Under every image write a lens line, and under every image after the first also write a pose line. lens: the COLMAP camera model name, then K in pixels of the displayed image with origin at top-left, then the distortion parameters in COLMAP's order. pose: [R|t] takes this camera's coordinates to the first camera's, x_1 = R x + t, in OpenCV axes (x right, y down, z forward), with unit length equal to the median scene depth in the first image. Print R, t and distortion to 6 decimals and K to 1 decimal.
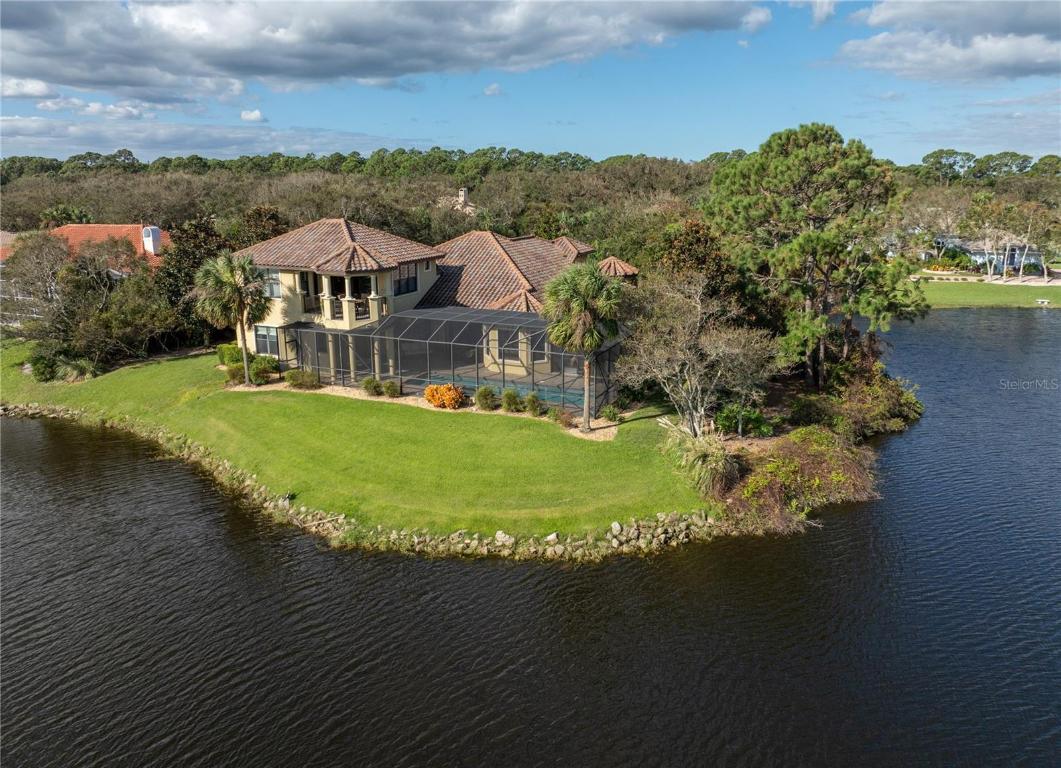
lens RADIAL K [[768.8, 0, 530.2], [0, 768.8, 382.7], [0, 0, 1]] dist [-0.012486, -0.004525]
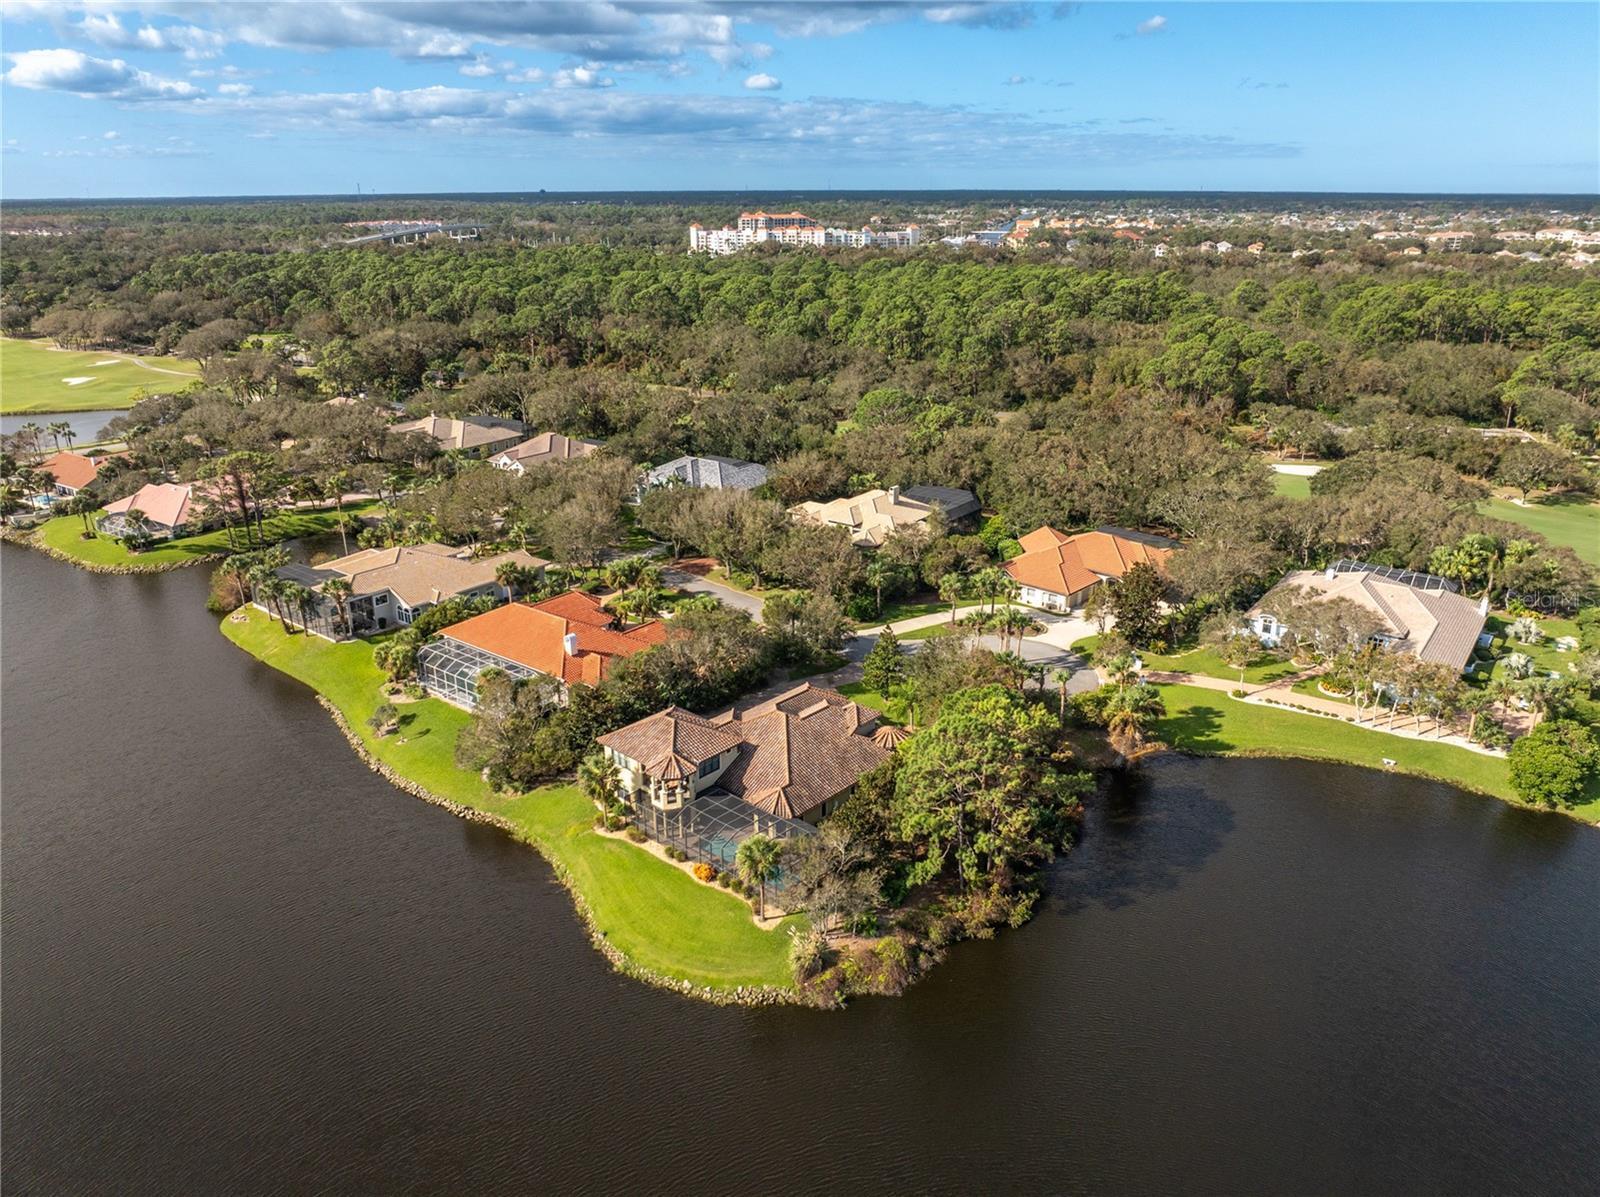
lens RADIAL K [[1123.3, 0, 799.2], [0, 1123.3, 599.4], [0, 0, 1]] dist [0.000628, -0.000022]
pose [[0.954964, 0.108662, -0.276108, 0.717476], [-0.085738, 0.991891, 0.093820, -0.836787], [0.284063, -0.065922, 0.956537, -1.292260]]
